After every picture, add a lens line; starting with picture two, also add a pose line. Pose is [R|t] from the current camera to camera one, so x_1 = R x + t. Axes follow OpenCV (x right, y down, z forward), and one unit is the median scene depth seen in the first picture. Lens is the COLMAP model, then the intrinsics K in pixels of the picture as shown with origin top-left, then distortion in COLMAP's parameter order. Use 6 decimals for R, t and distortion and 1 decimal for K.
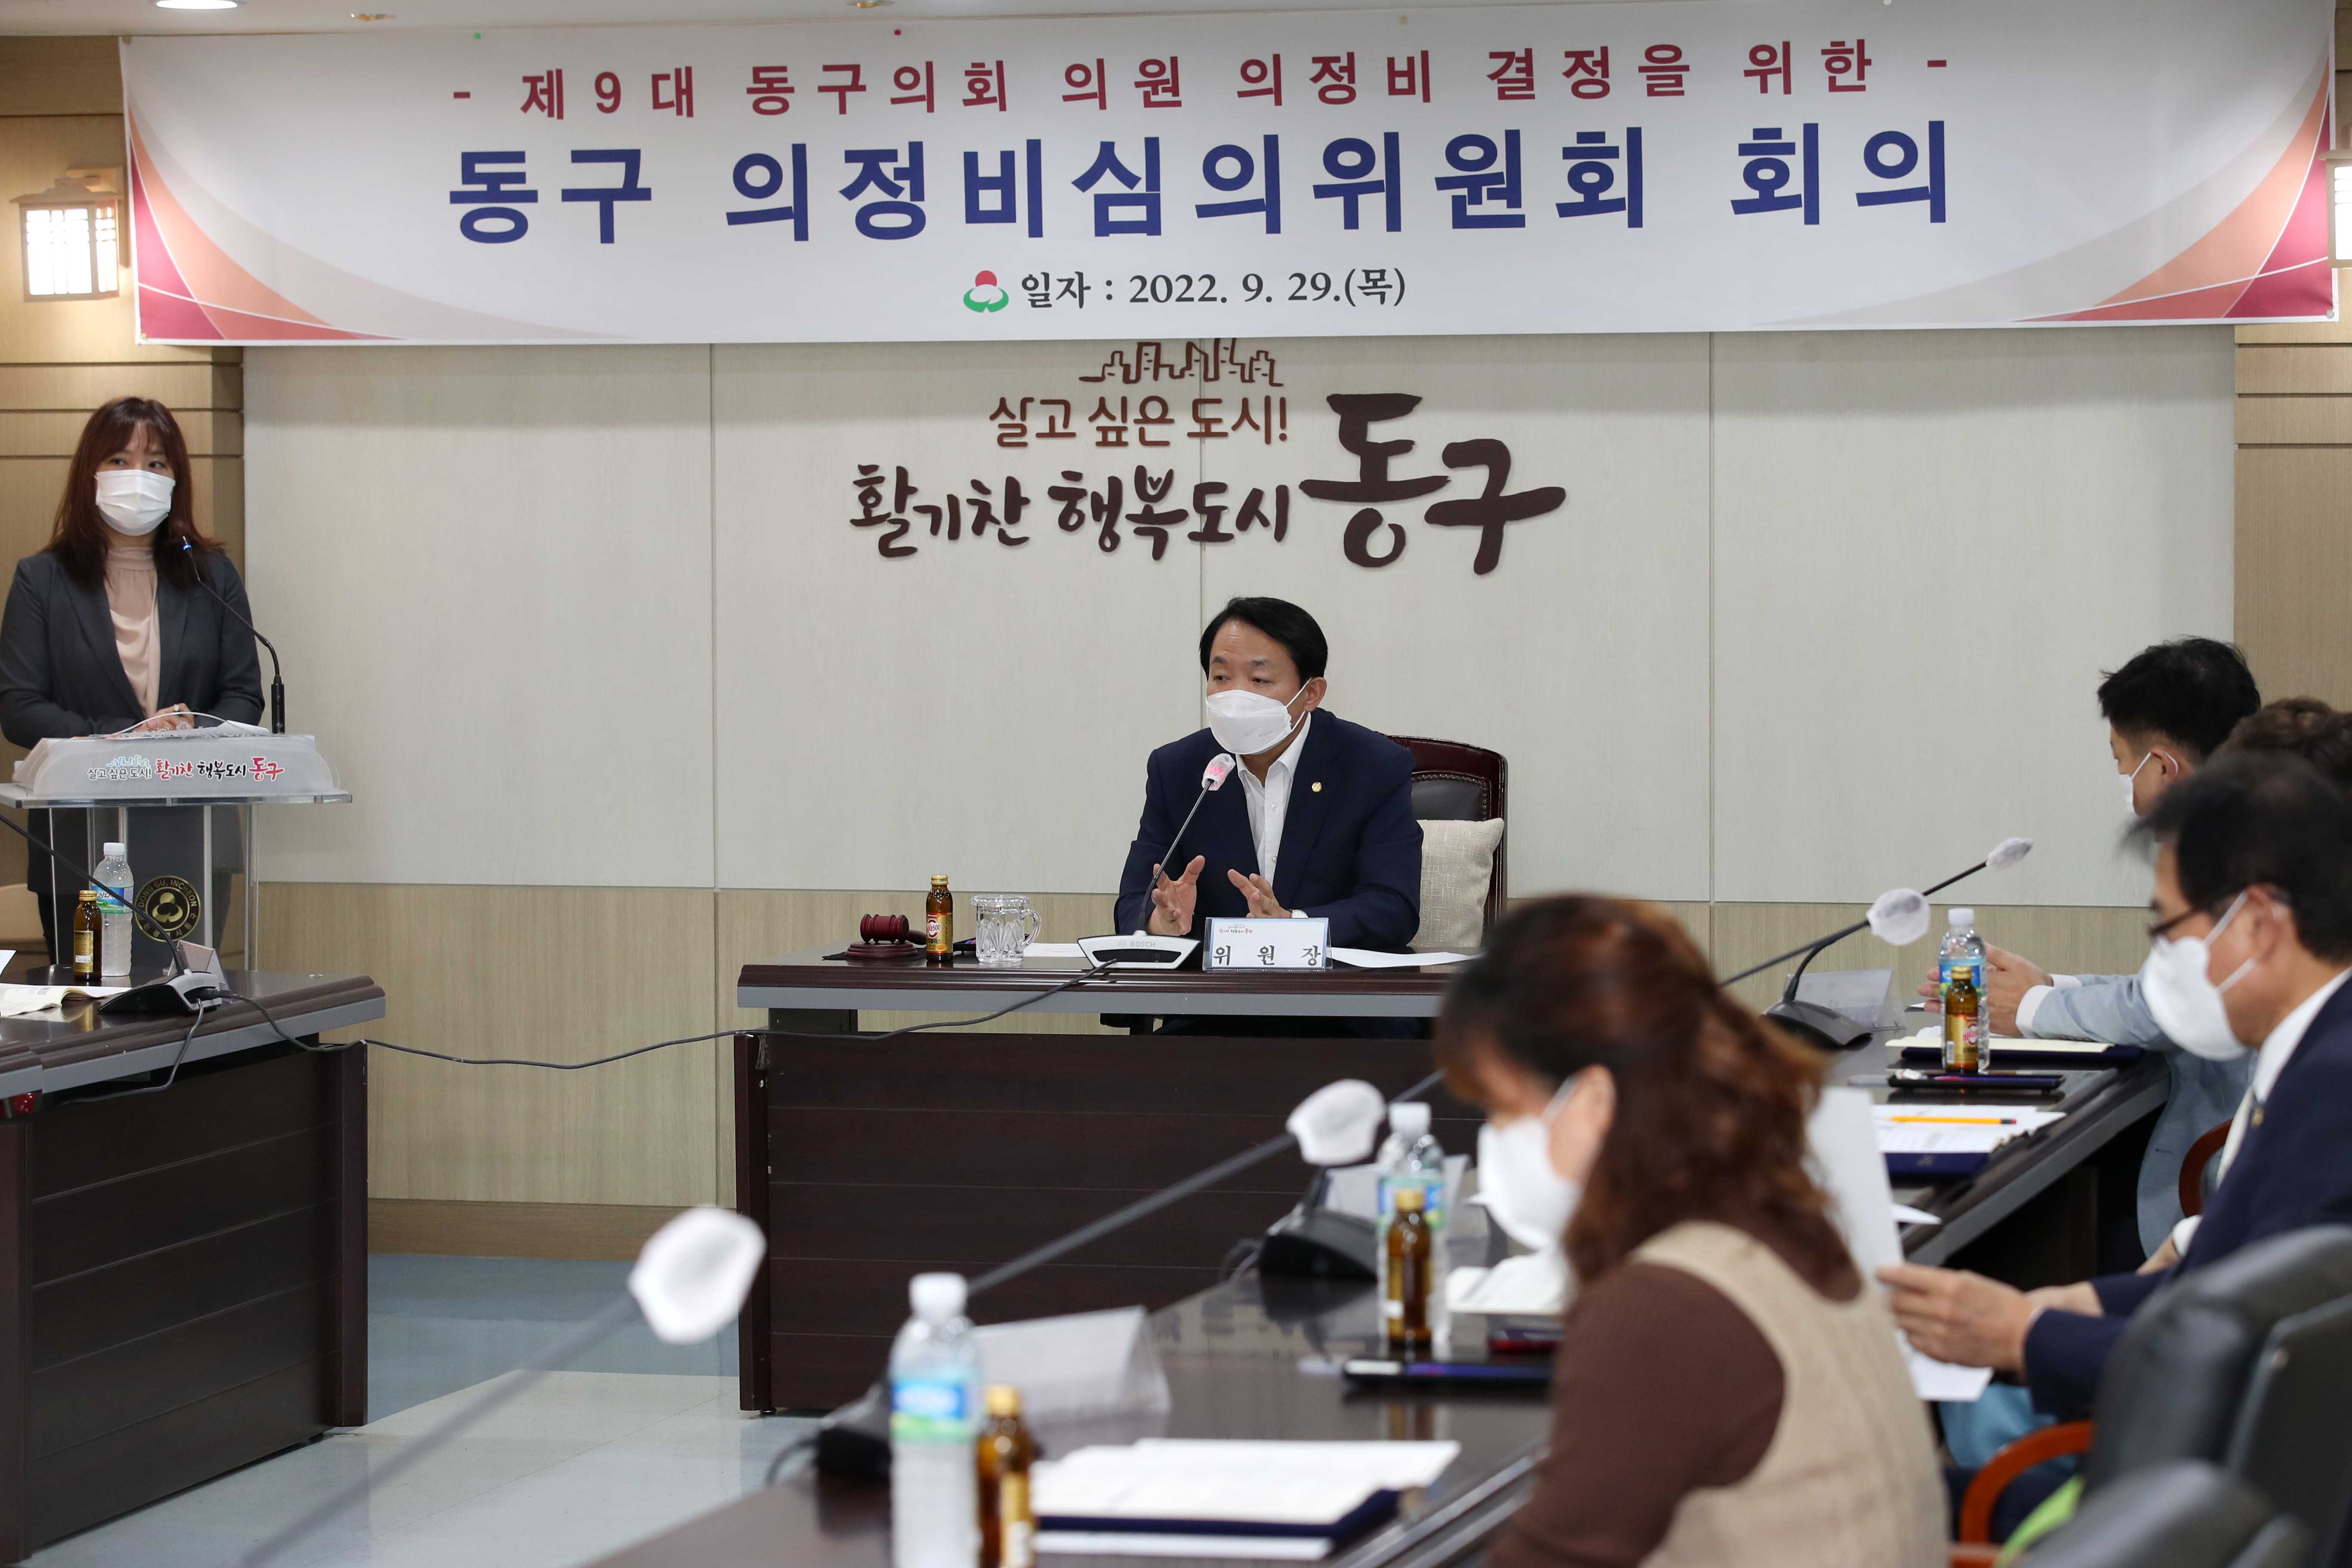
lens RADIAL K [[6640.7, 0, 1169.7], [0, 6640.7, 886.1], [0, 0, 1]] dist [-0.076207, -0.774224]
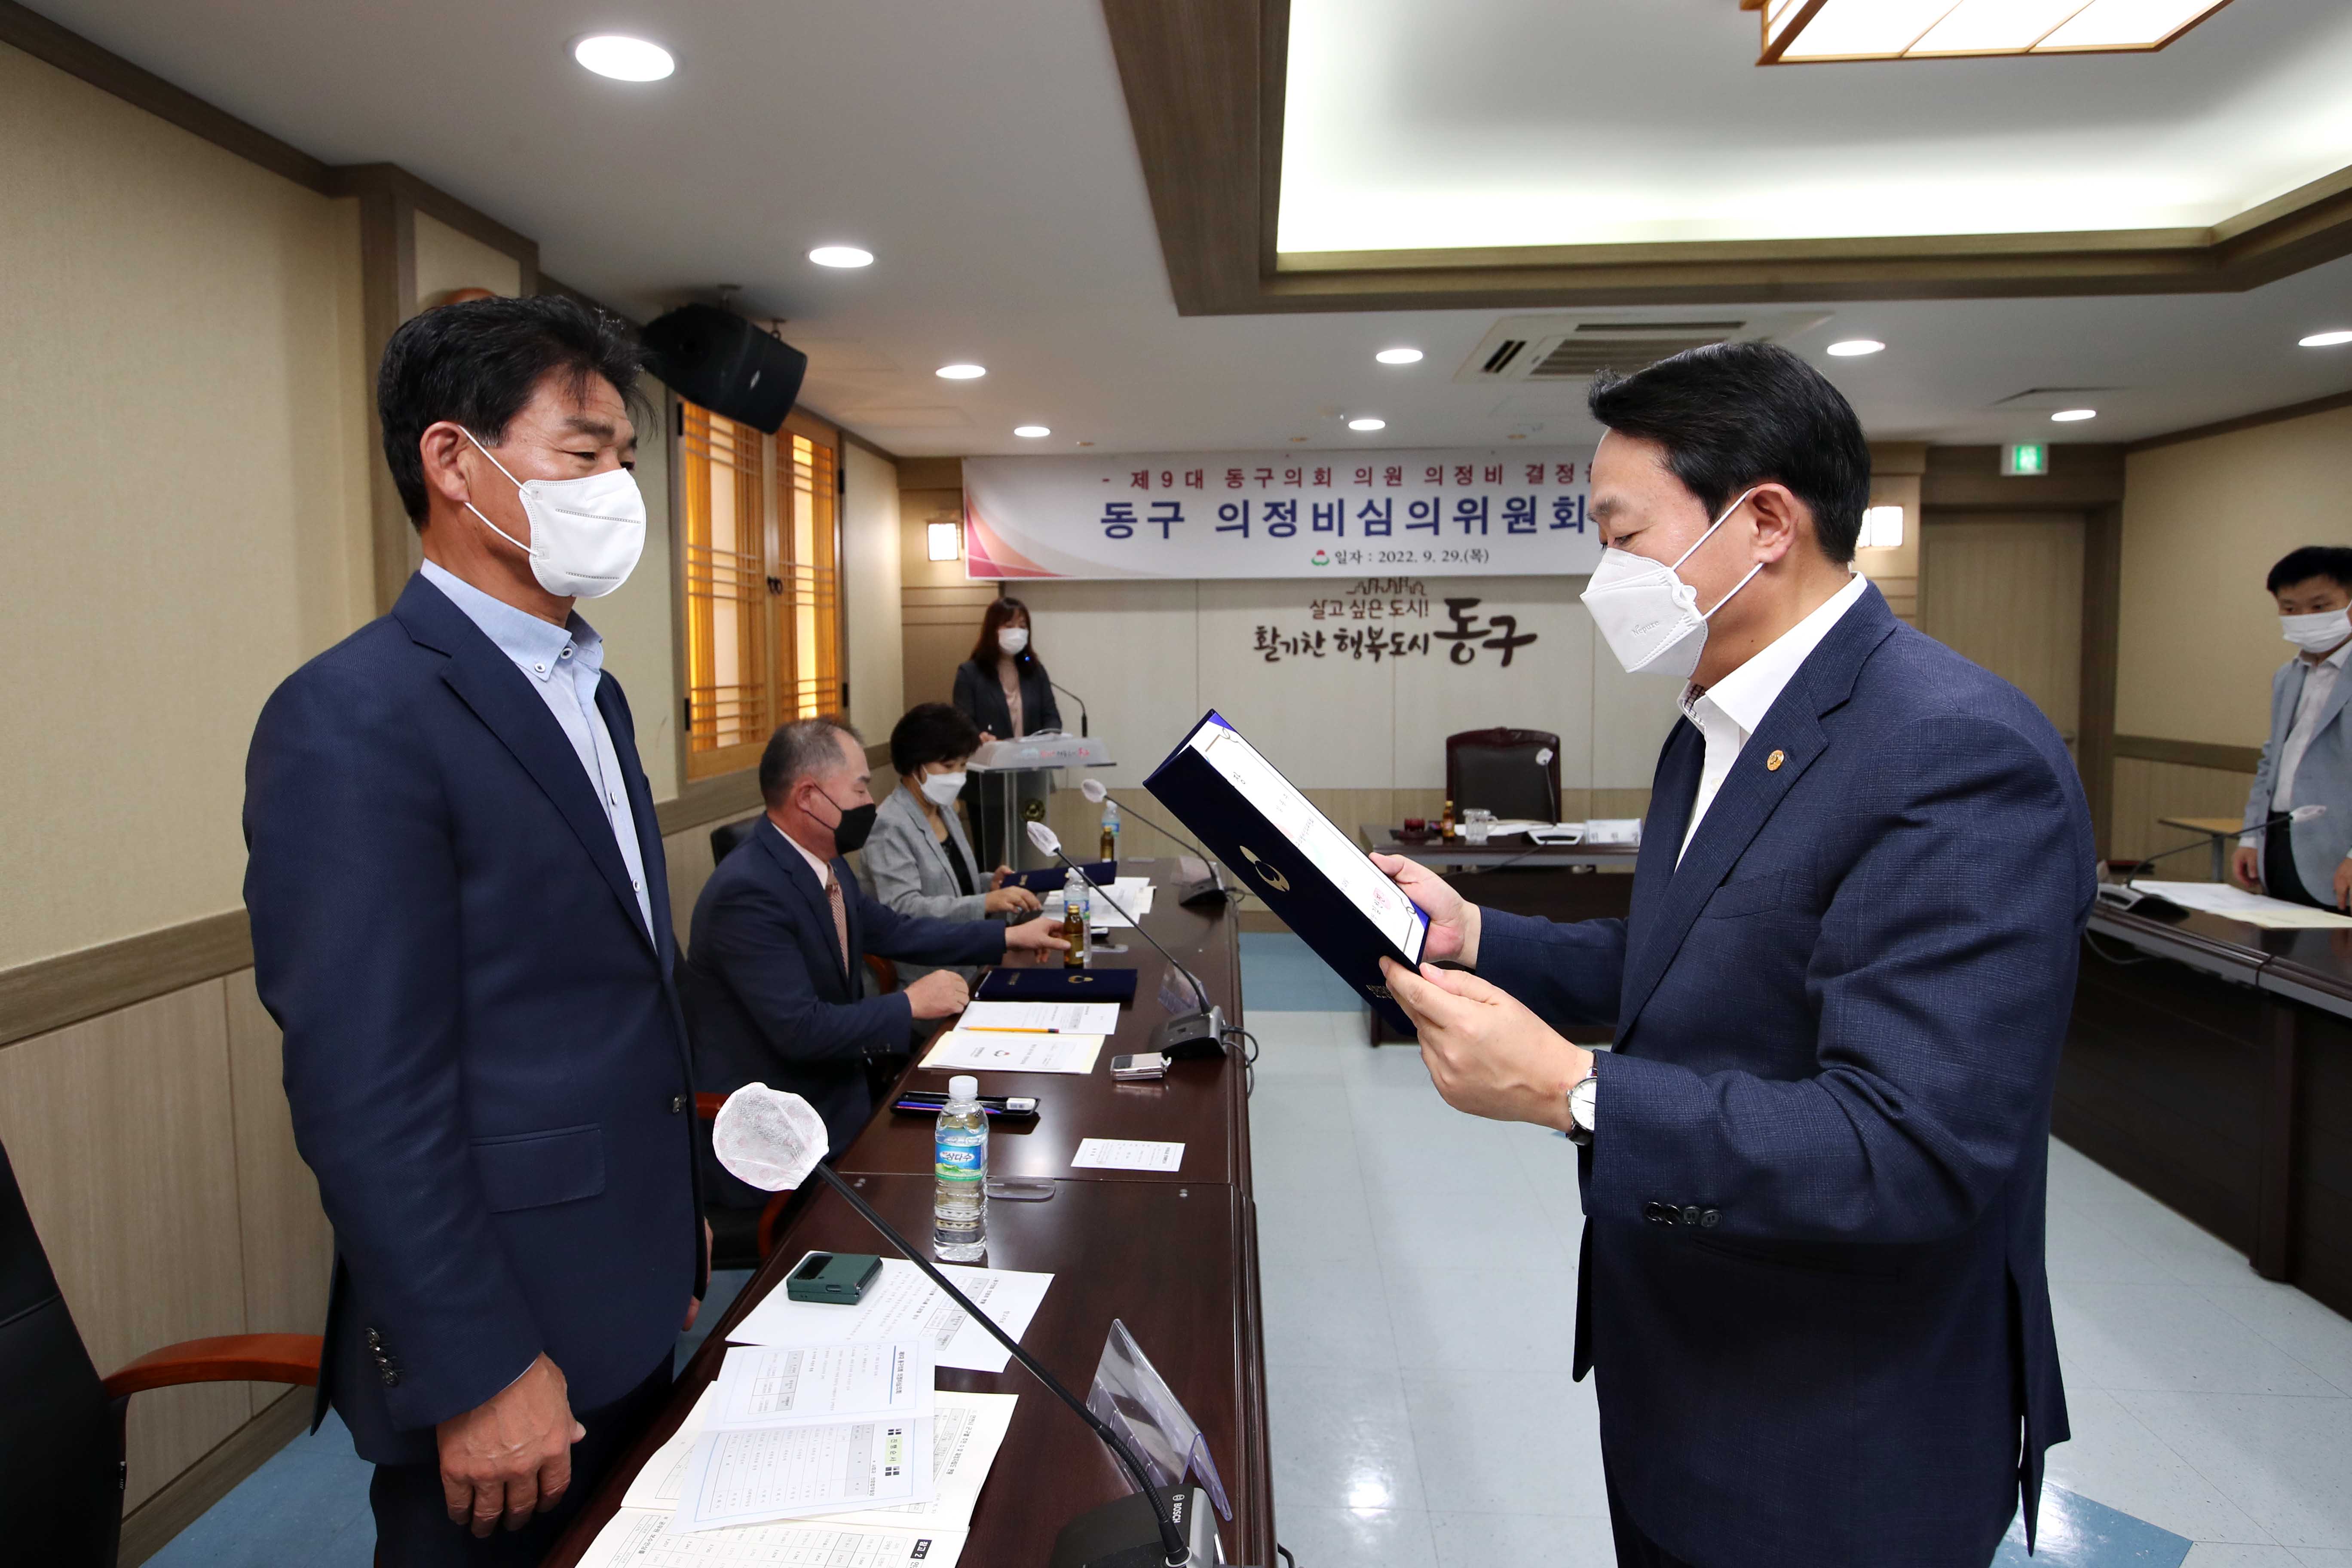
lens RADIAL K [[1346.7, 0, 1136.4], [0, 1346.7, 759.1], [0, 0, 1]] dist [-0.071744, 0.000302]
pose [[0.984864, -0.019820, 0.172193, -0.189497], [0.016182, 0.999616, 0.022501, -0.024541], [-0.172573, -0.019374, 0.984806, 0.498880]]
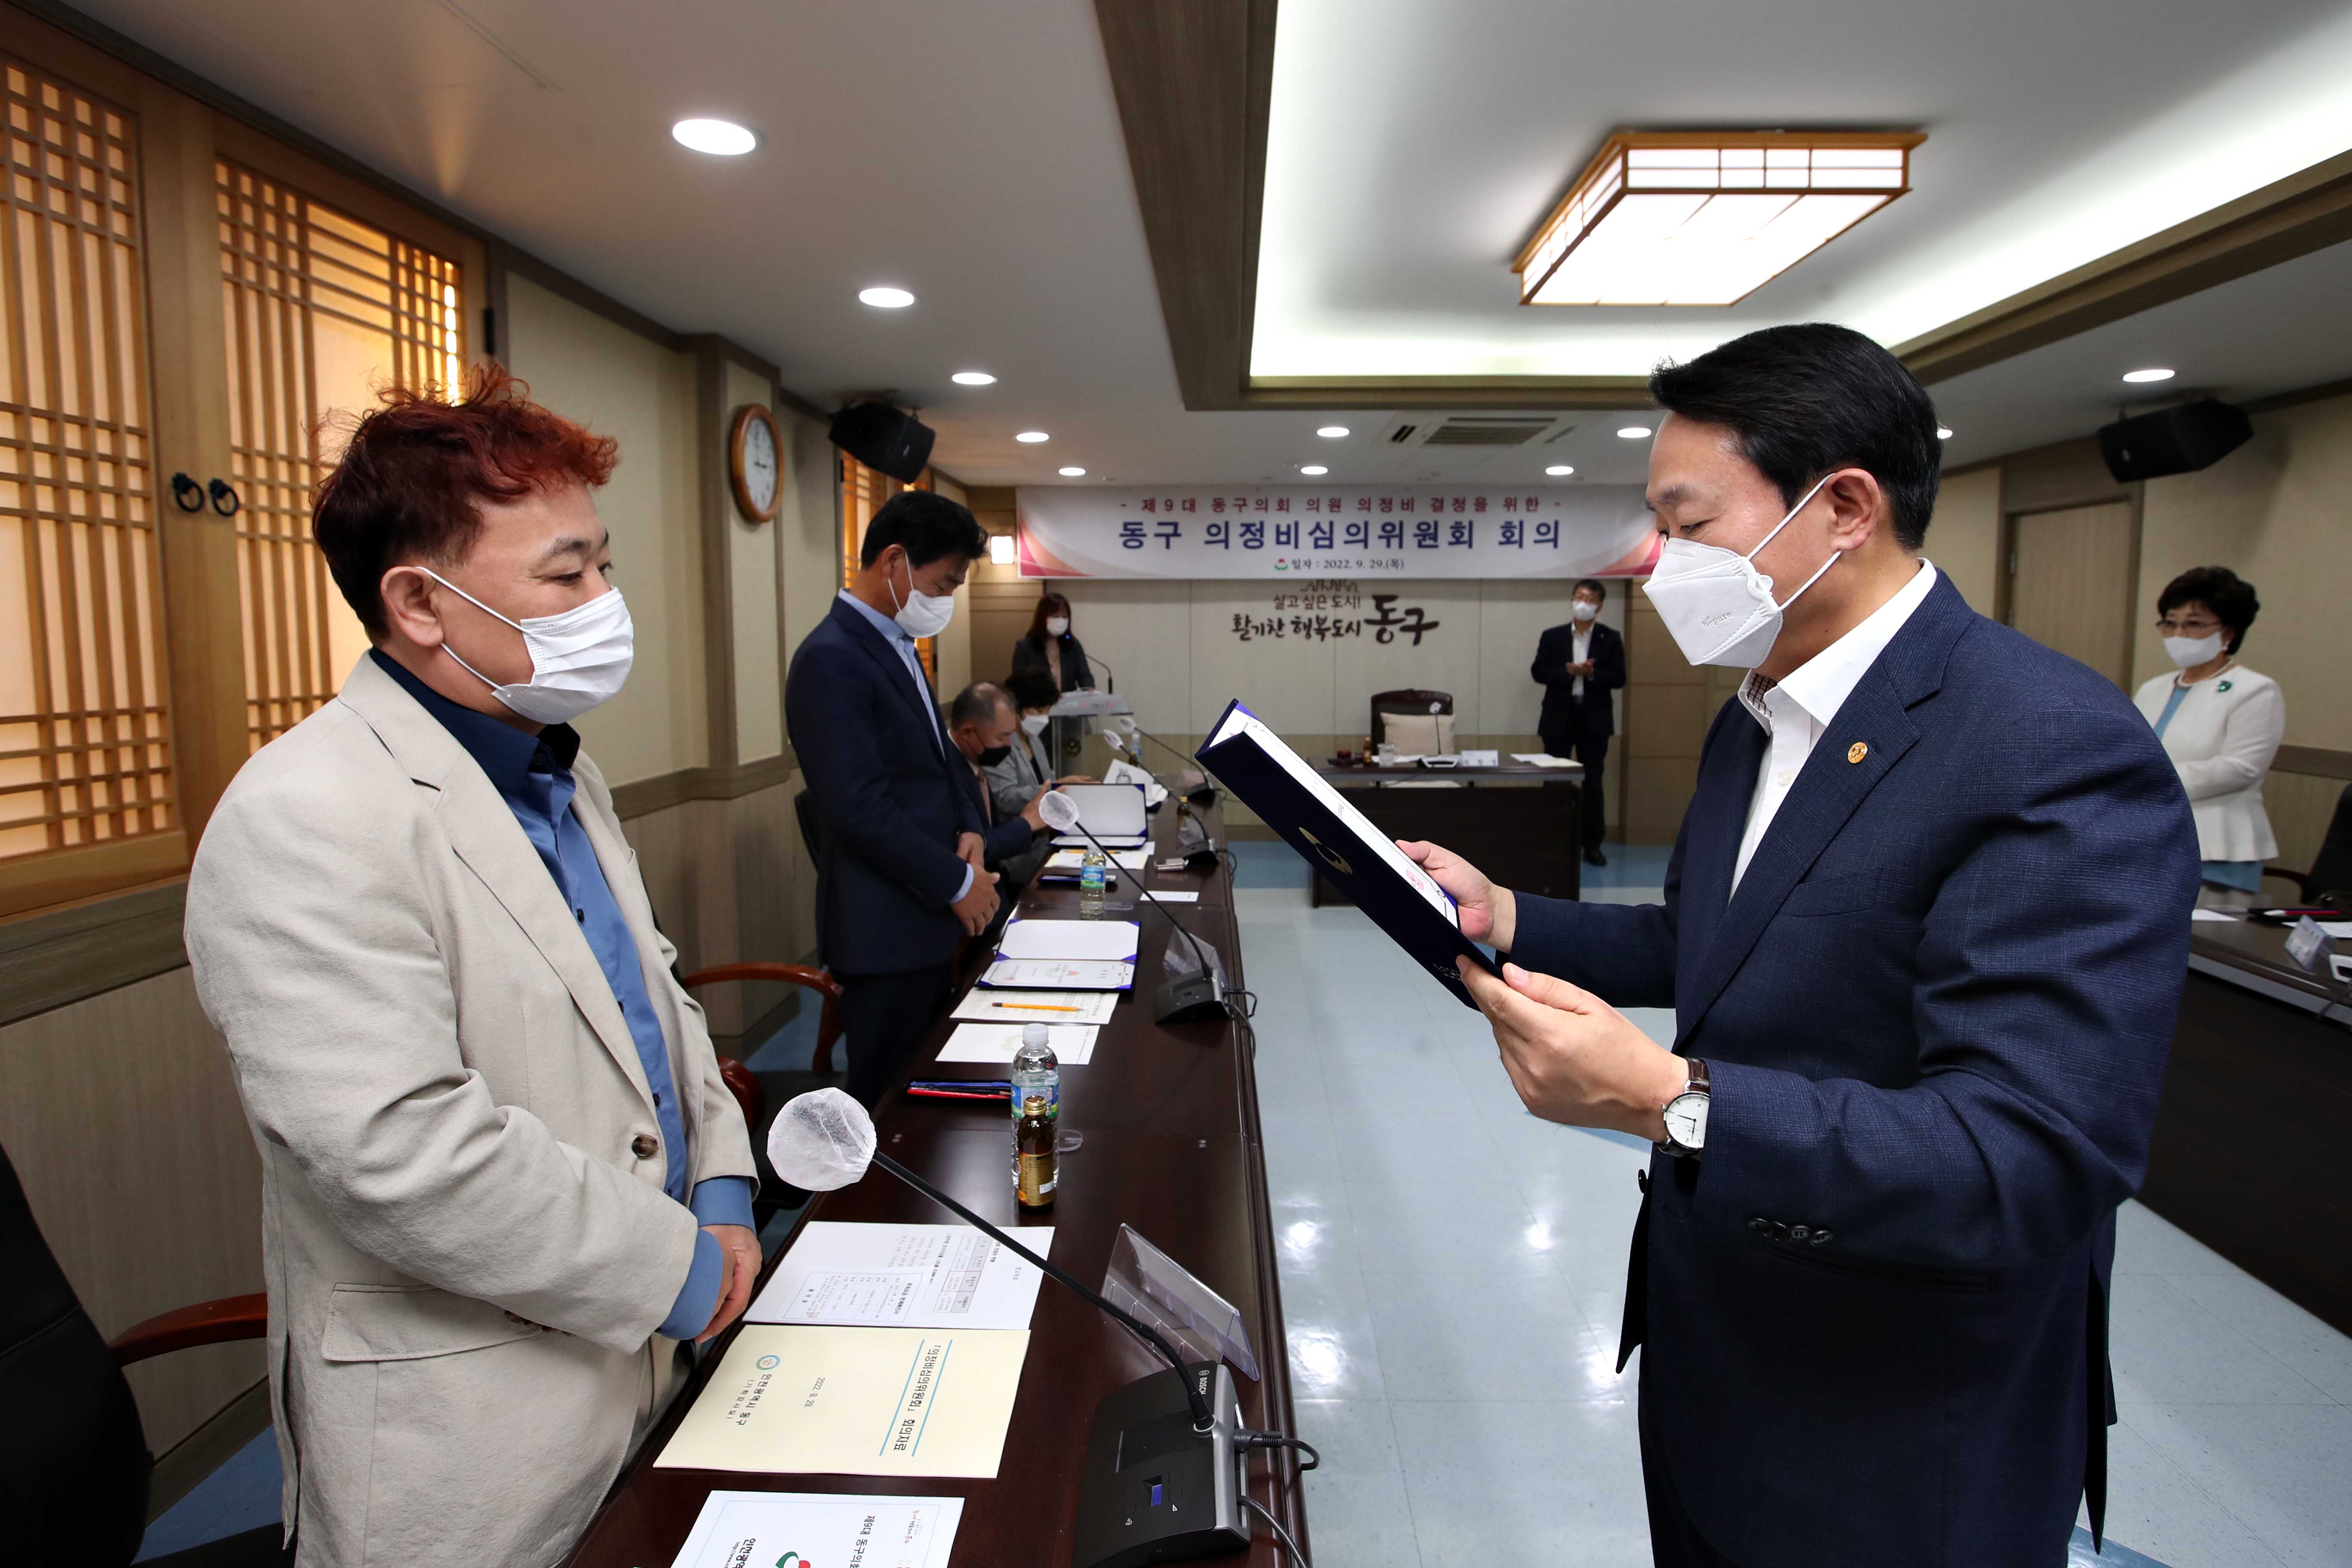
lens RADIAL K [[1189.6, 0, 1189.8], [0, 1189.6, 762.3], [0, 0, 1]] dist [-0.085017, 0.000003]
pose [[0.974231, -0.023447, 0.224333, -0.217920], [0.012197, 0.998603, 0.051404, -0.018115], [-0.225225, -0.047343, 0.973156, 0.397411]]
